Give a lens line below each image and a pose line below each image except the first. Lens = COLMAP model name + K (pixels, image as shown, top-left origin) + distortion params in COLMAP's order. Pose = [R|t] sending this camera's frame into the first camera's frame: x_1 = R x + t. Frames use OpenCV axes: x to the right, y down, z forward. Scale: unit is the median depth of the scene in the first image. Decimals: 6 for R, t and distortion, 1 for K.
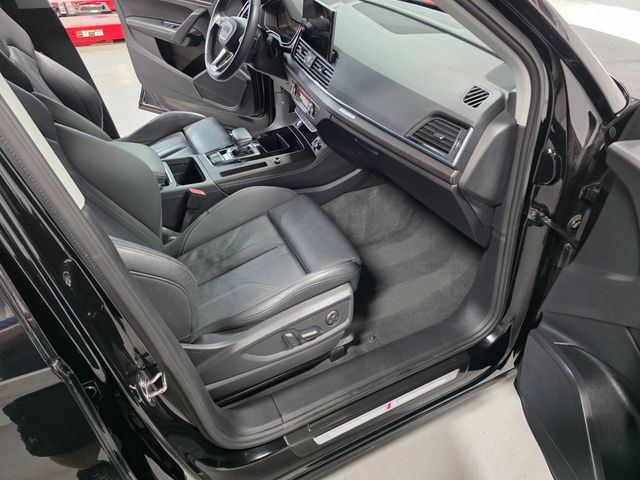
lens RADIAL K [[435.8, 0, 319.6], [0, 435.8, 234.8], [0, 0, 1]] dist [0.078857, -0.077154]
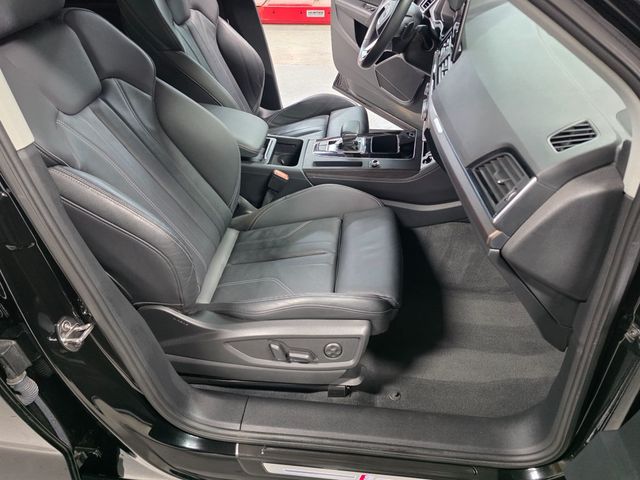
lens RADIAL K [[437.2, 0, 318.3], [0, 437.2, 241.7], [0, 0, 1]] dist [0.064331, -0.071887]
pose [[0.840594, 0.317939, -0.438538, 0.259183], [-0.306355, 0.946739, 0.099159, -0.074854], [0.446708, 0.050996, 0.893225, 0.160707]]
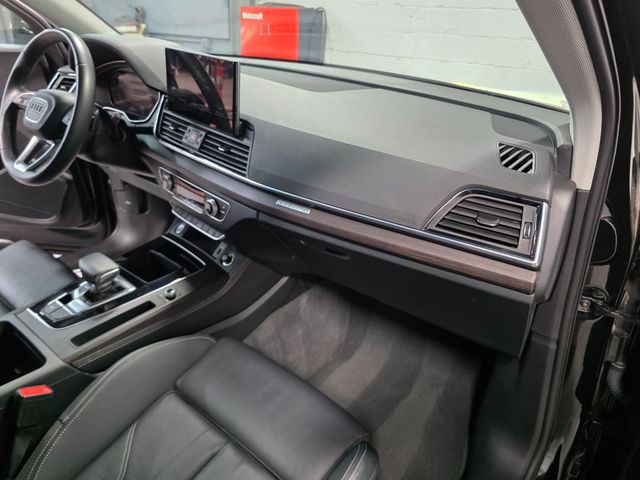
lens RADIAL K [[437.2, 0, 318.3], [0, 437.2, 241.7], [0, 0, 1]] dist [0.064331, -0.071887]
pose [[0.907491, -0.173034, 0.382778, -0.138331], [0.232054, 0.966064, -0.113448, -0.126987], [-0.350158, 0.191779, 0.916848, 0.354328]]
